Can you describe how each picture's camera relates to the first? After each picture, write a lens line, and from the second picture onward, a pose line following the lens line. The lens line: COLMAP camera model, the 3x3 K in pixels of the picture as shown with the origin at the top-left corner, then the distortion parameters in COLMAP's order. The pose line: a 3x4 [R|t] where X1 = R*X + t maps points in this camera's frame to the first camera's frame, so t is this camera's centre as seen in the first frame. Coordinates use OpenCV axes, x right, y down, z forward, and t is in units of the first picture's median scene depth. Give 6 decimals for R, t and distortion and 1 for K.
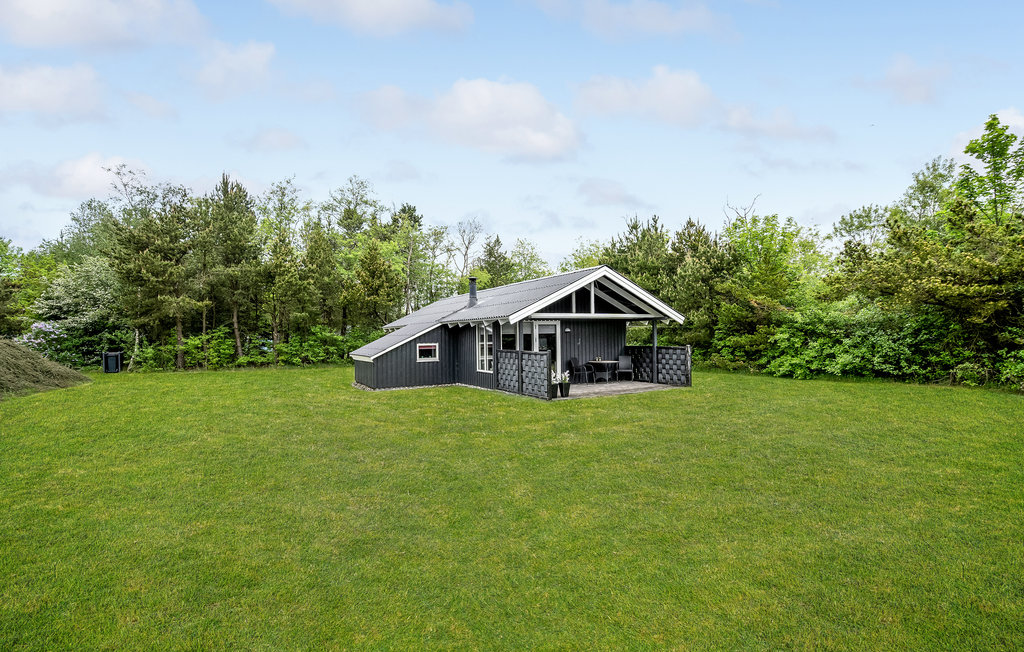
lens RADIAL K [[475.3, 0, 512.0], [0, 475.3, 326.0], [0, 0, 1]] dist [0.000513, -0.000207]
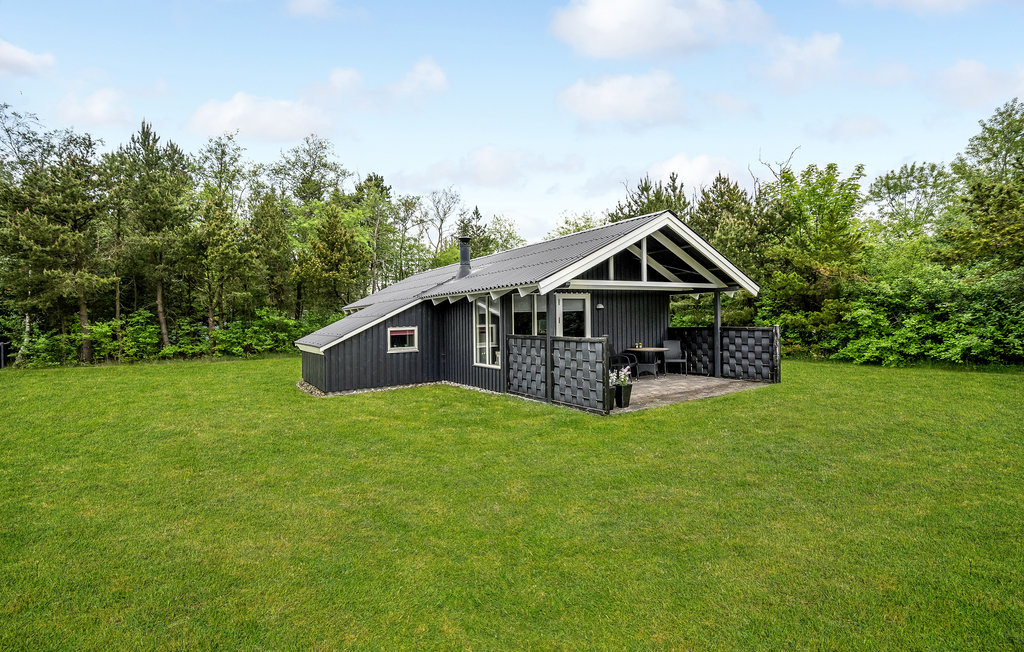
lens RADIAL K [[486.4, 0, 528.9], [0, 486.4, 293.4], [0, 0, 1]] dist [-0.001826, -0.000403]
pose [[0.995721, -0.005874, 0.092223, -0.033378], [0.008714, 0.999499, -0.030429, 0.005878], [-0.091998, 0.031102, 0.995273, 0.149632]]
